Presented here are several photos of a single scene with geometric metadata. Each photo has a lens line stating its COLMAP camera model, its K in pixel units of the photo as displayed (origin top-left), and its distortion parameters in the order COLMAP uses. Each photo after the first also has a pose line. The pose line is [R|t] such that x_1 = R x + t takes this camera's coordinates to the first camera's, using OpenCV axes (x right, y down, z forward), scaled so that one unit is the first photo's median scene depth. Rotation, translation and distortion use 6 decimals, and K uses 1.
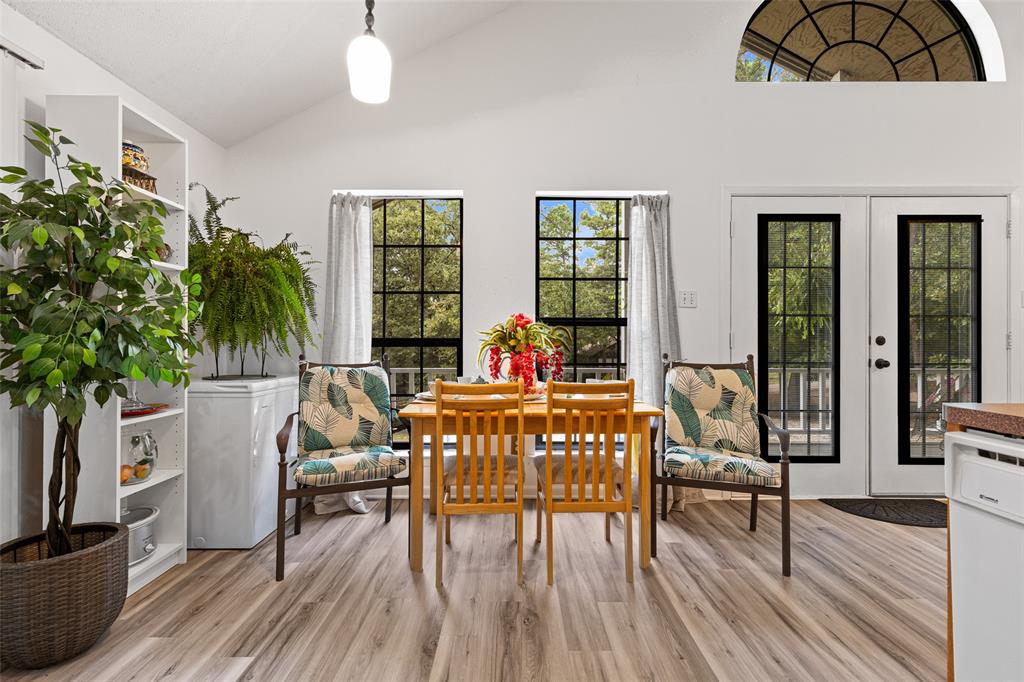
lens RADIAL K [[462.0, 0, 505.8], [0, 462.0, 337.8], [0, 0, 1]] dist [0.007403, -0.001809]
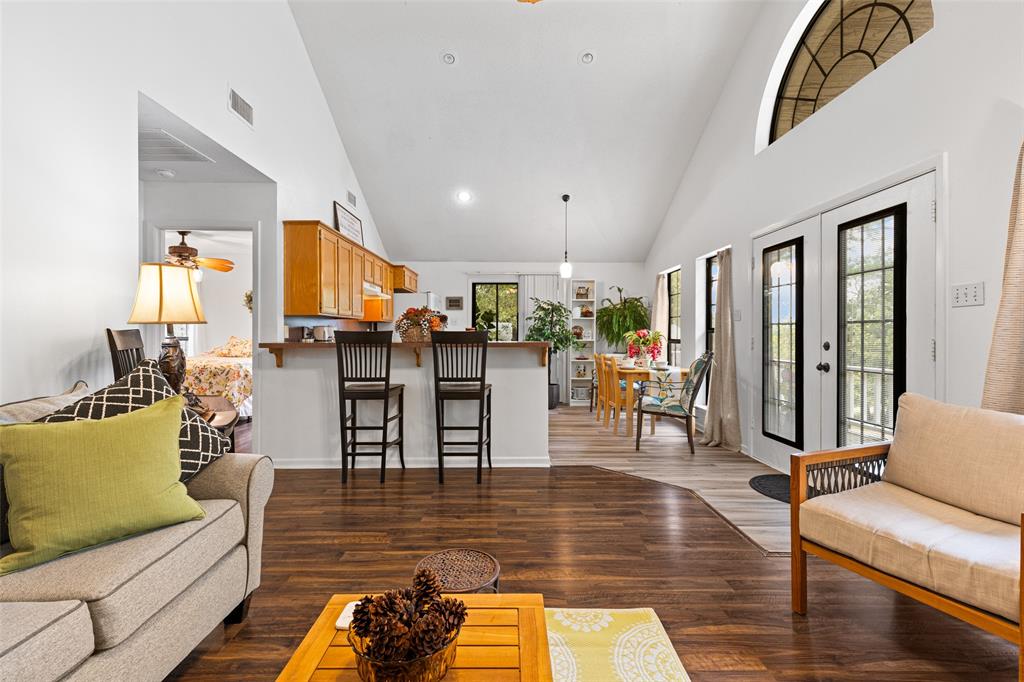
lens RADIAL K [[462.0, 0, 517.9], [0, 462.0, 337.4], [0, 0, 1]] dist [0.007403, -0.001809]
pose [[0.023618, 0.006928, -0.999697, 1.863720], [-0.002697, 0.999973, 0.006867, -0.019574], [0.999717, 0.002534, 0.023636, 0.264987]]
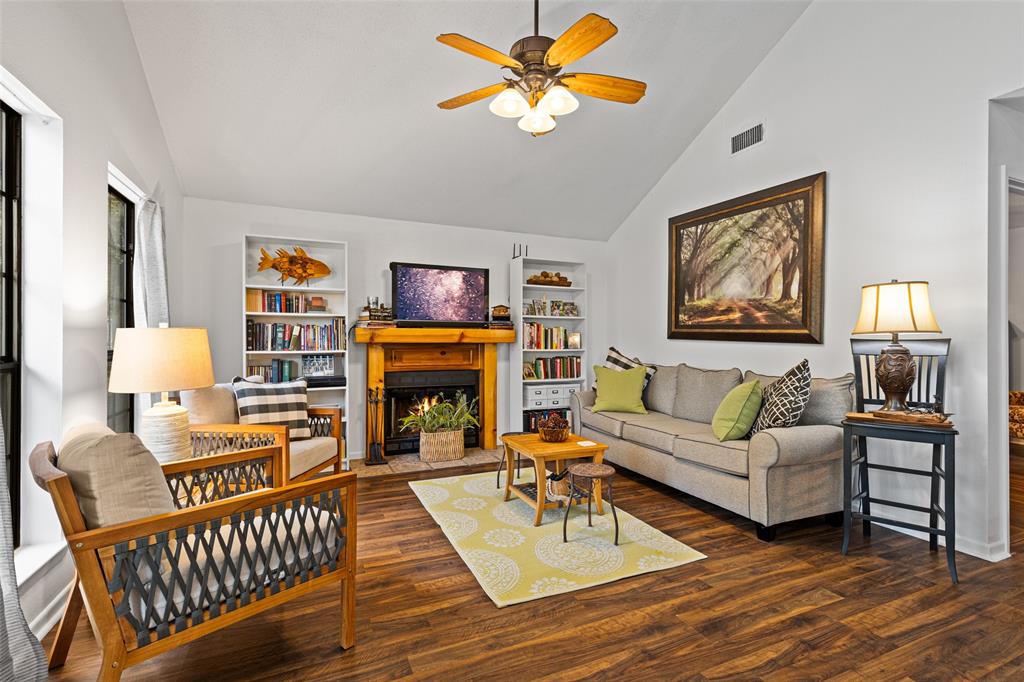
lens RADIAL K [[462.0, 0, 512.2], [0, 462.0, 338.2], [0, 0, 1]] dist [0.007403, -0.001809]
pose [[-0.412769, 0.004830, 0.910823, 0.674637], [-0.001772, 0.999980, -0.006106, -0.020625], [-0.910834, -0.004135, -0.412753, 0.702547]]
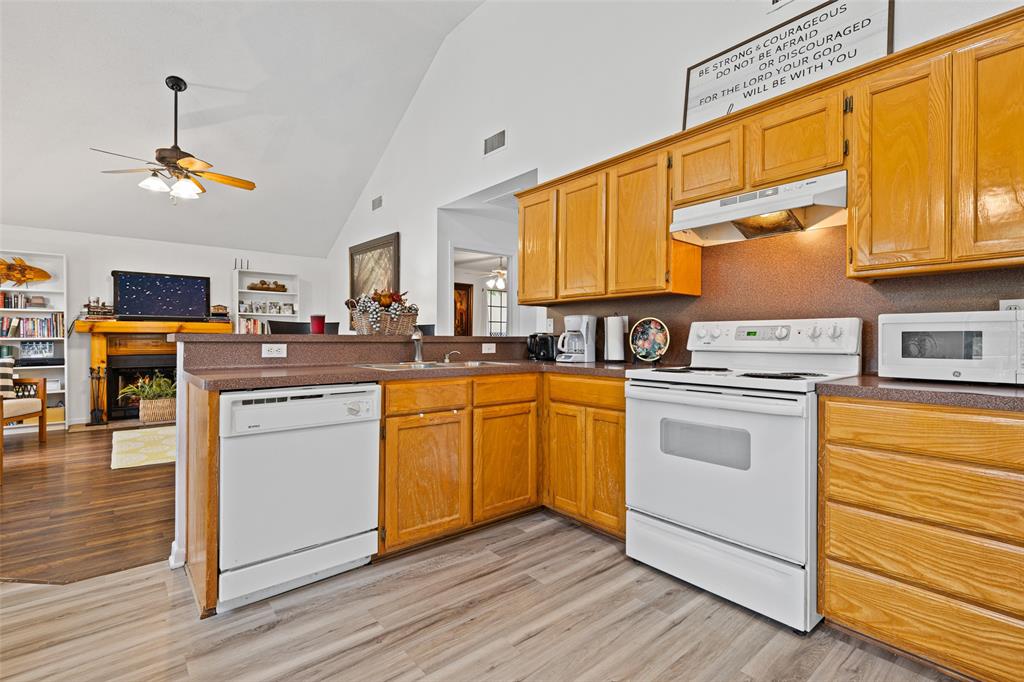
lens RADIAL K [[462.0, 0, 516.5], [0, 462.0, 337.4], [0, 0, 1]] dist [0.007403, -0.001809]
pose [[-0.652830, 0.001329, 0.757504, -0.303433], [-0.000377, 0.999998, -0.002080, 0.007785], [-0.757505, -0.001644, -0.652828, 0.449719]]
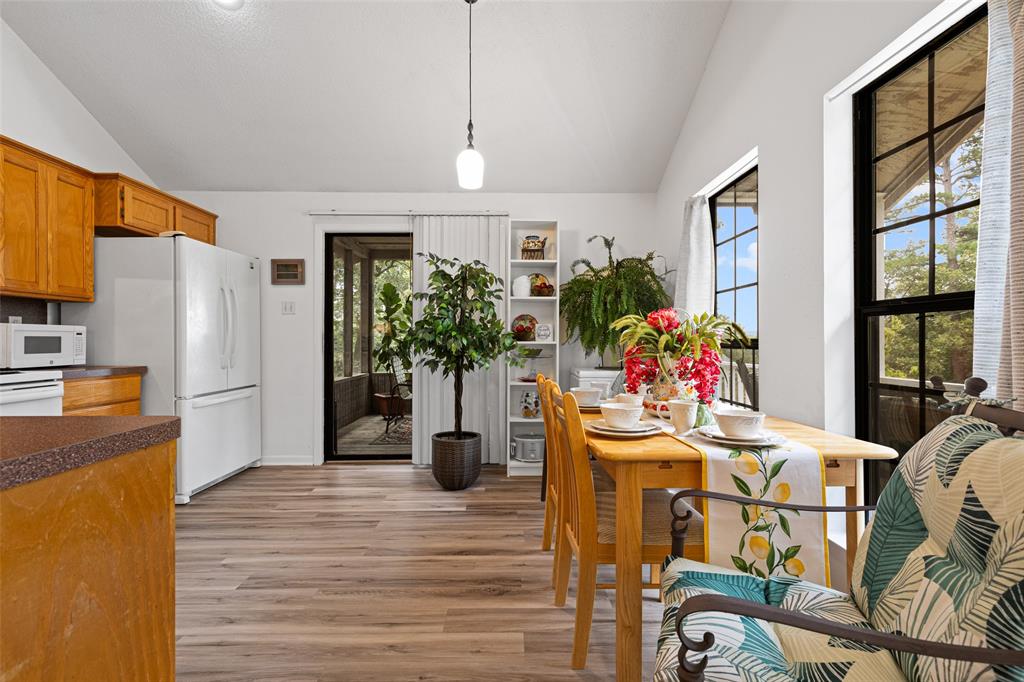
lens RADIAL K [[462.0, 0, 513.3], [0, 462.0, 339.0], [0, 0, 1]] dist [0.007403, -0.001809]
pose [[0.015220, -0.002175, -0.999882, 0.663484], [-0.001997, 0.999996, -0.002206, 0.004290], [0.999882, 0.002031, 0.015216, 0.588273]]
